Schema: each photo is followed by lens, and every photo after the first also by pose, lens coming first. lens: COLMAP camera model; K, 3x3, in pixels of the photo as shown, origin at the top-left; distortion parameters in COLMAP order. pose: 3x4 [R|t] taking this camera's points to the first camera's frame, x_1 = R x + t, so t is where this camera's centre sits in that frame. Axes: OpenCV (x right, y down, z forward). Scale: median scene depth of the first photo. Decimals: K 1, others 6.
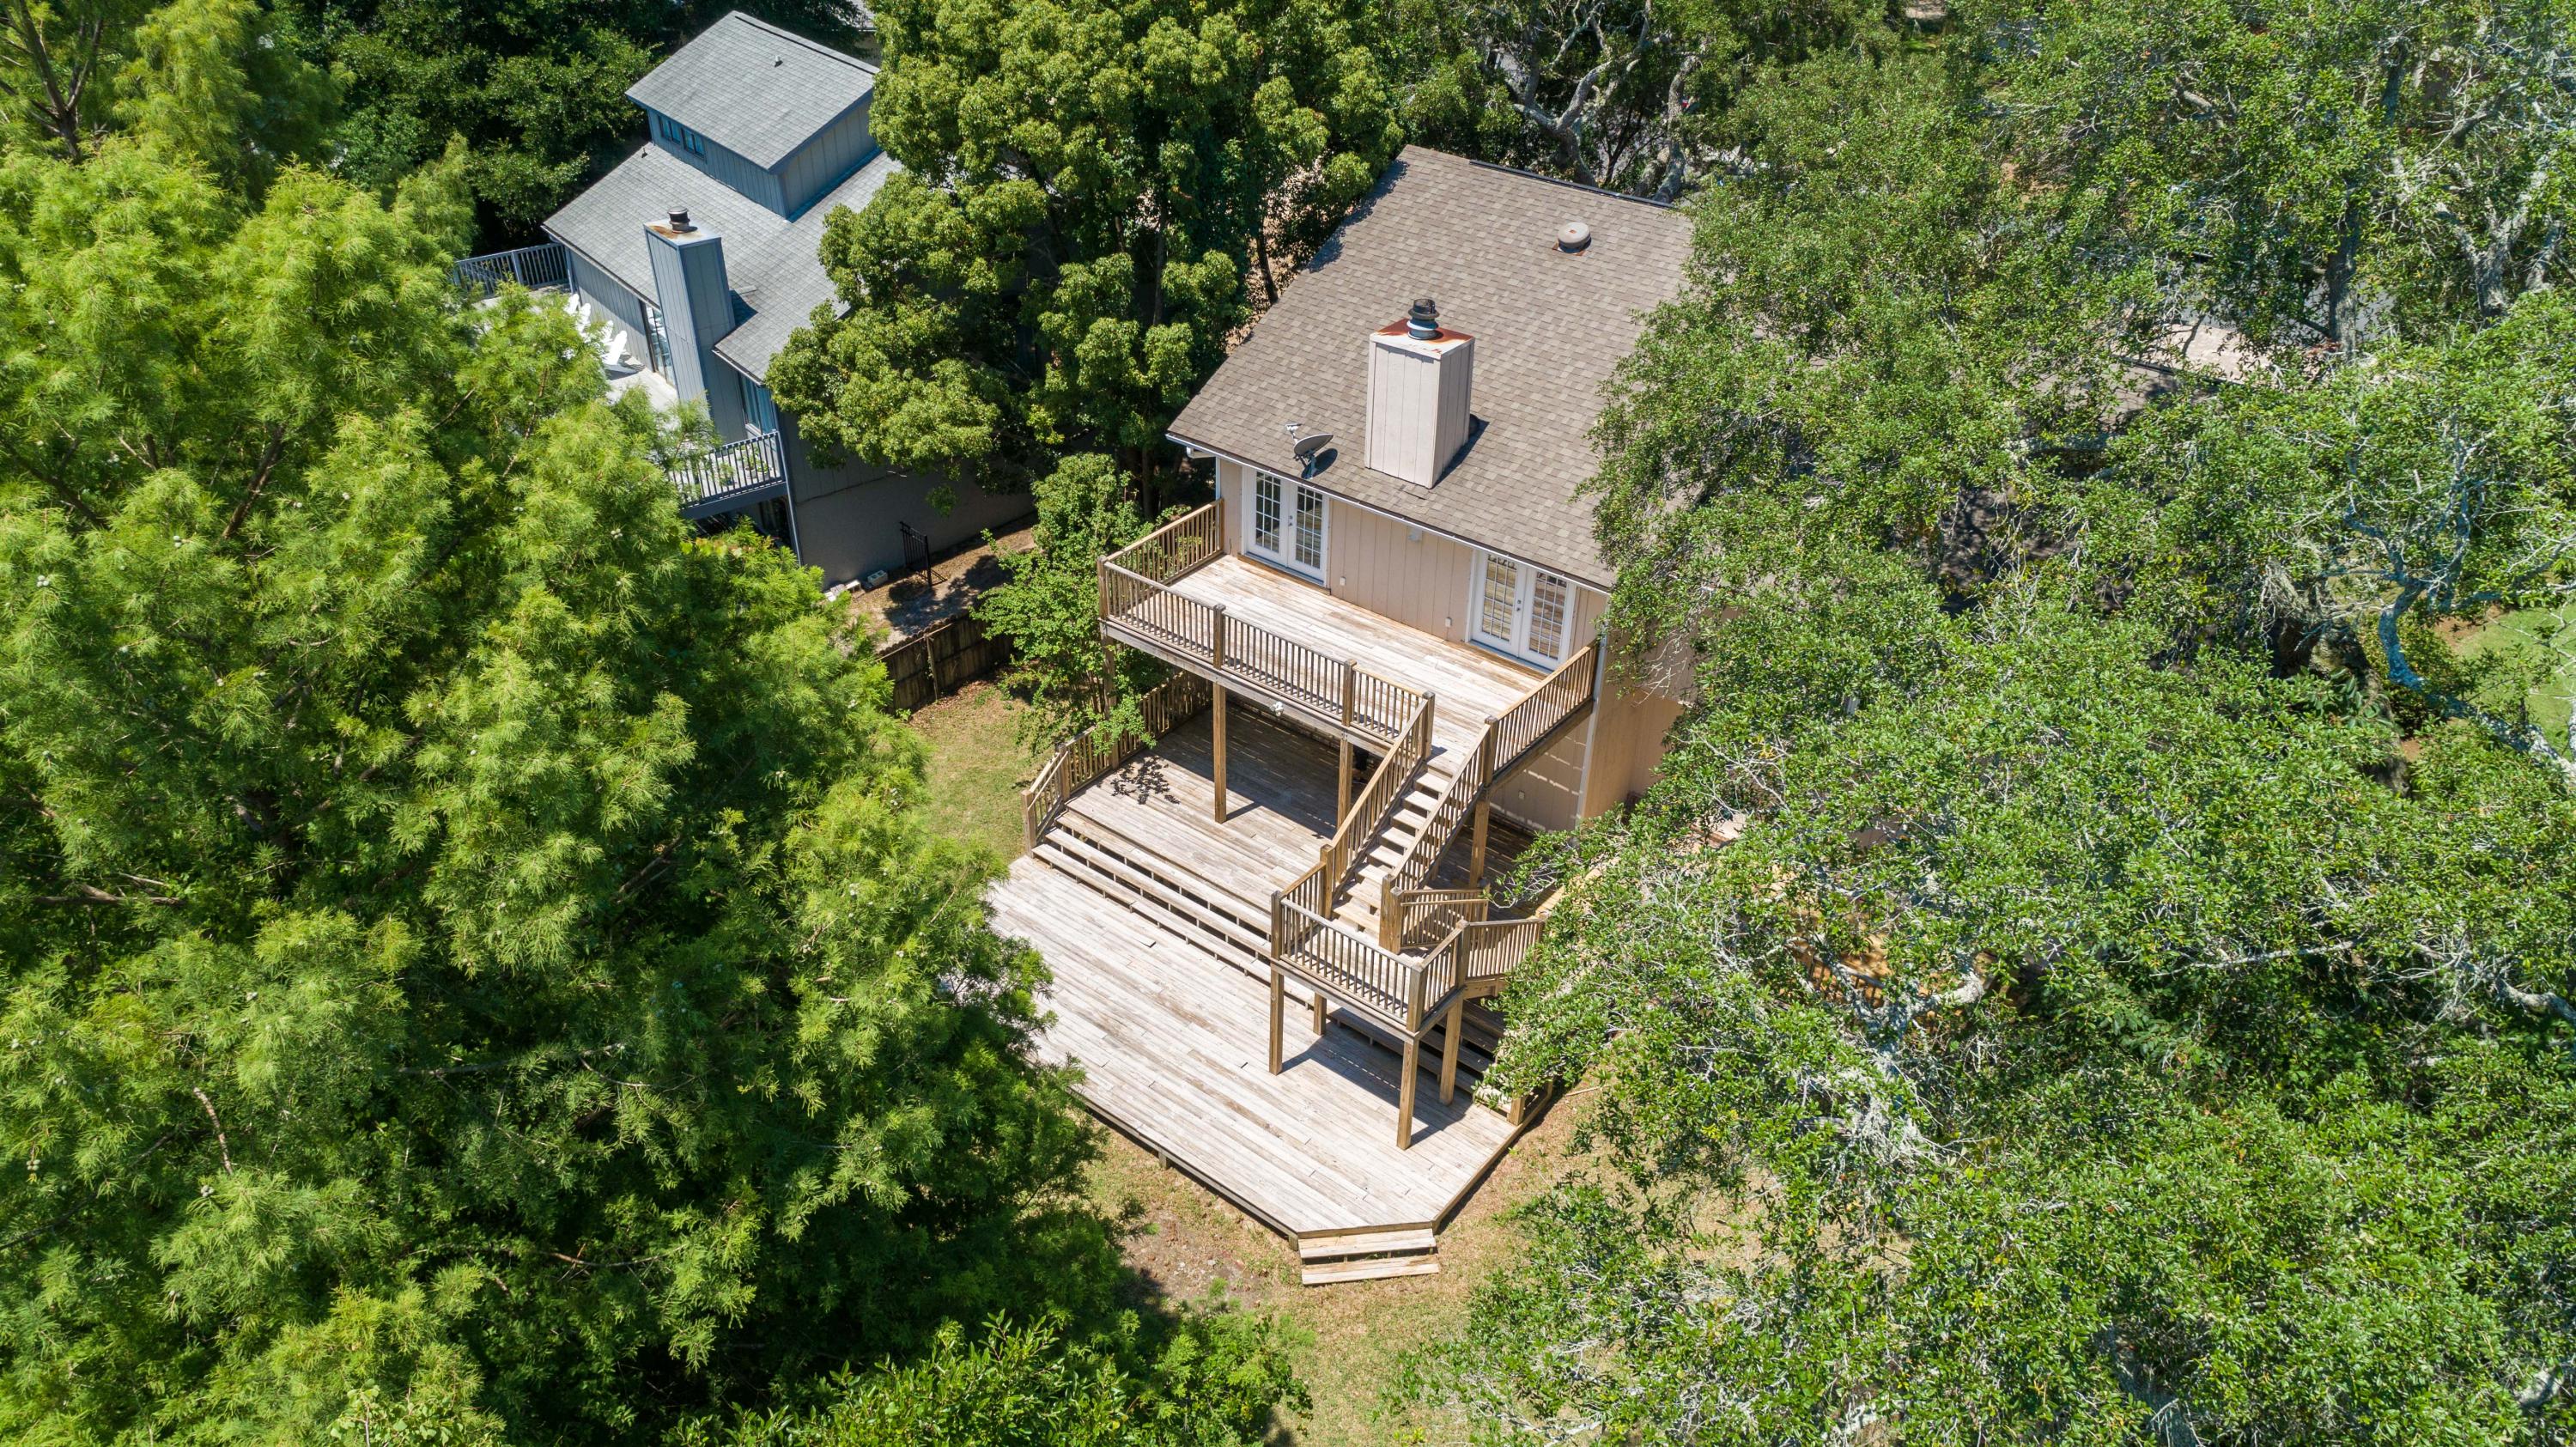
lens RADIAL K [[1743.6, 0, 1288.0], [0, 1743.6, 723.5], [0, 0, 1]] dist [-0.001589, 0.002171]
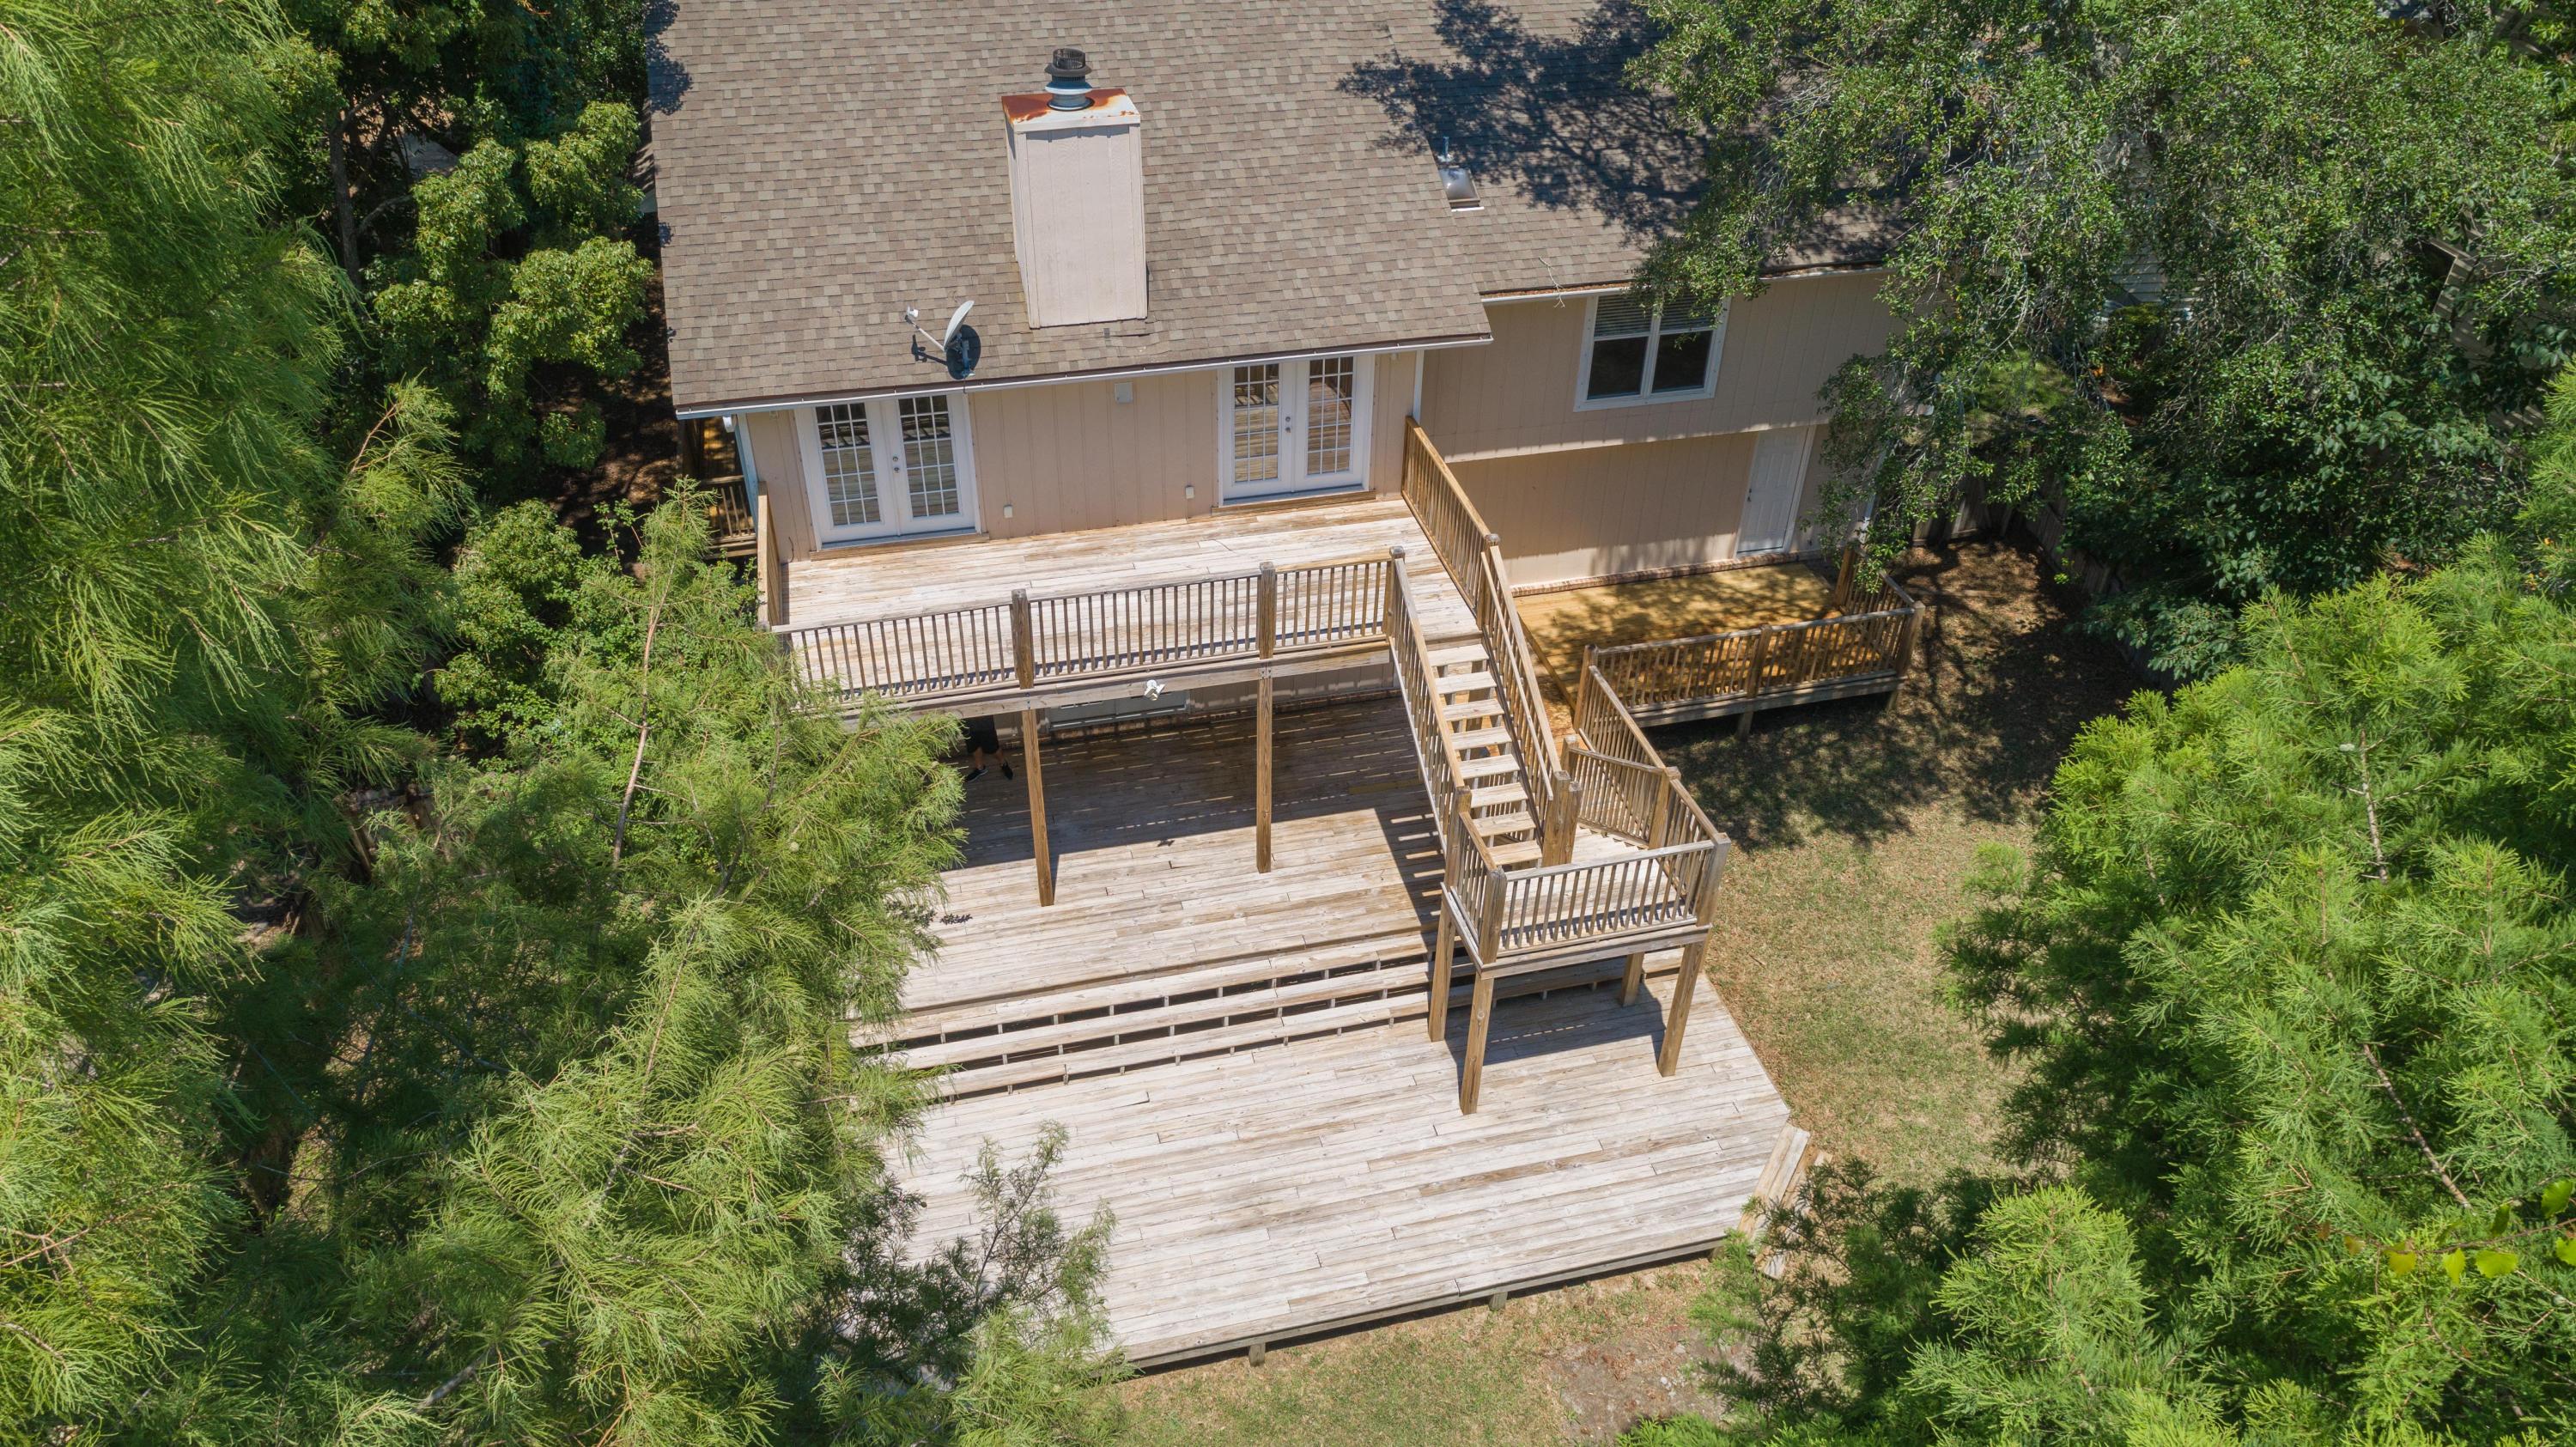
lens RADIAL K [[1743.6, 0, 1288.0], [0, 1743.6, 723.5], [0, 0, 1]] dist [-0.001589, 0.002171]
pose [[0.603927, -0.488284, 0.629961, -0.383332], [0.427072, 0.865582, 0.261492, -0.144164], [-0.672965, 0.111117, 0.731280, 0.442347]]
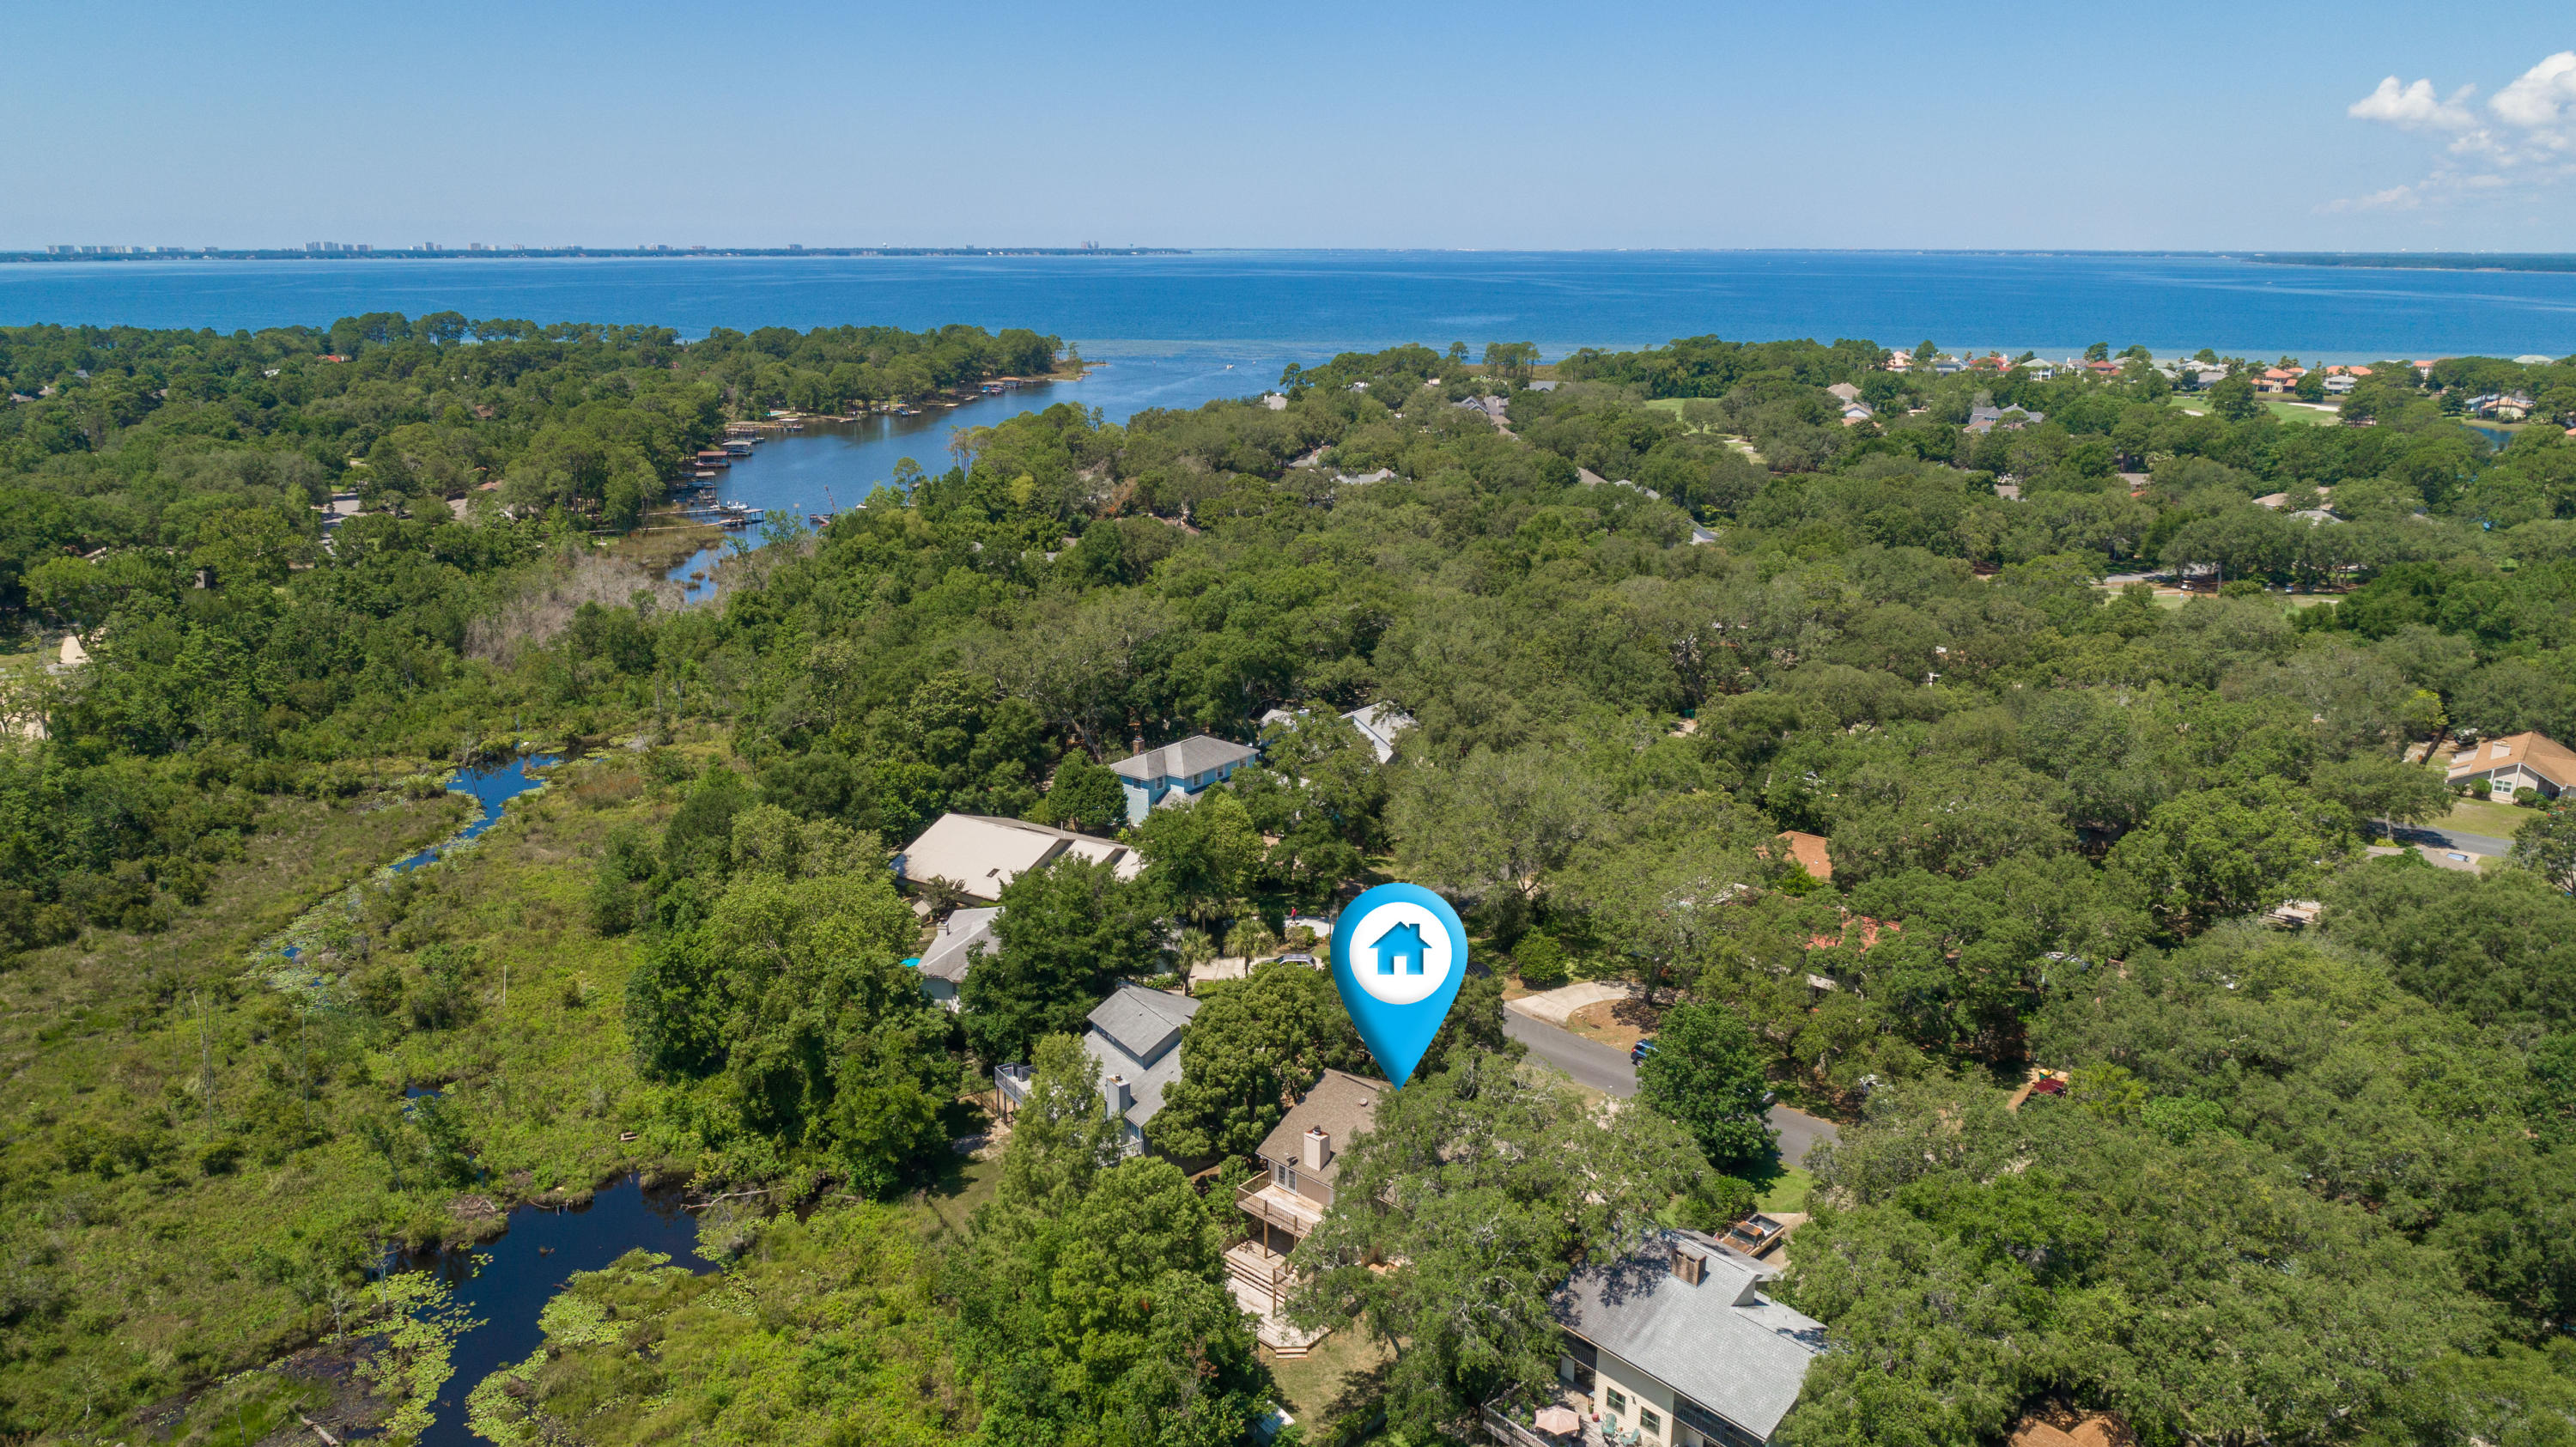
lens RADIAL K [[1743.6, 0, 1288.0], [0, 1743.6, 723.5], [0, 0, 1]] dist [-0.001589, 0.002171]
pose [[0.996151, -0.001086, -0.087651, 0.343125], [-0.026204, 0.950510, -0.309588, 0.123427], [0.083649, 0.310693, 0.946822, -2.954944]]
